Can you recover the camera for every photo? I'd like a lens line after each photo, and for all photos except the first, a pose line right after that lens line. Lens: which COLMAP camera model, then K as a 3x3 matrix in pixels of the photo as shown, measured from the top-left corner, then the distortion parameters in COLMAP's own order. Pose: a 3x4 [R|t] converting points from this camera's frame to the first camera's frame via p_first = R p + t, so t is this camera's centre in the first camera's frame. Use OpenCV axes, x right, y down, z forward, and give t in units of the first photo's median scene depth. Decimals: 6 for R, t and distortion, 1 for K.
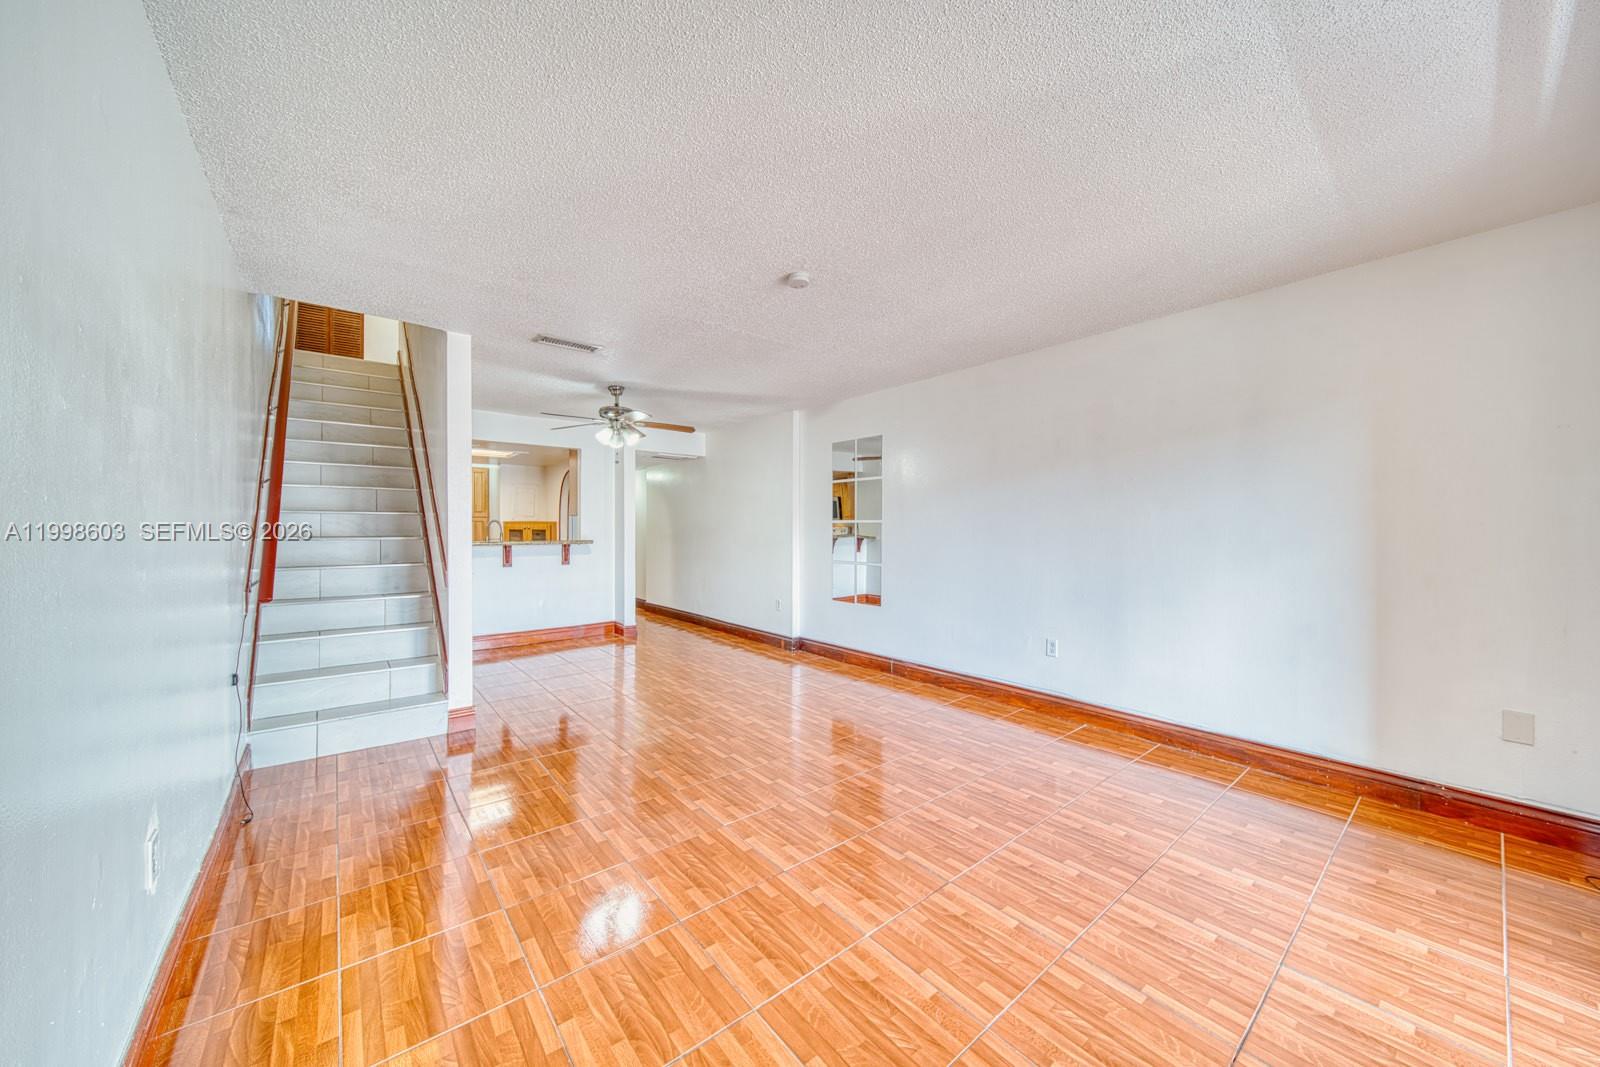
lens RADIAL K [[596.2, 0, 800.0], [0, 596.2, 533.5], [0, 0, 1]] dist [-0.001061, -0.000096]
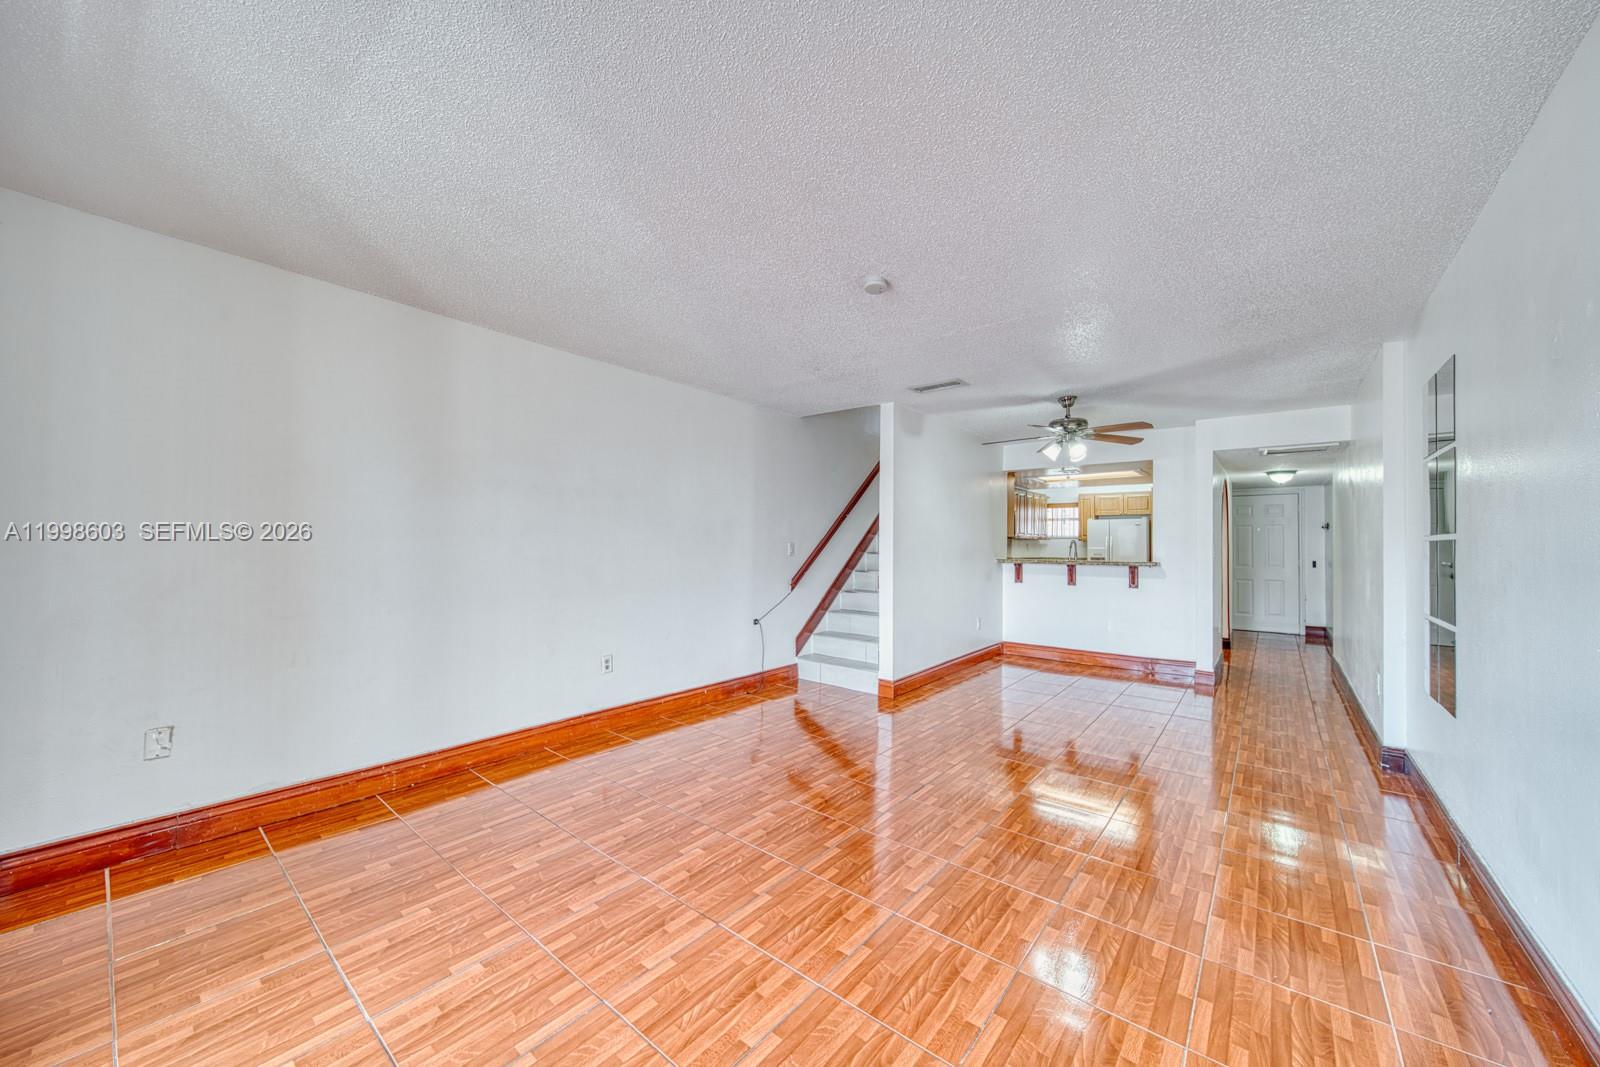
lens RADIAL K [[580.0, 0, 789.9], [0, 580.0, 541.6], [0, 0, 1]] dist [-0.001505, -0.000053]
pose [[0.168320, -0.003939, -0.985725, 0.525453], [-0.018313, 0.999807, -0.007123, -0.004878], [0.985562, 0.019250, 0.168215, 0.425346]]
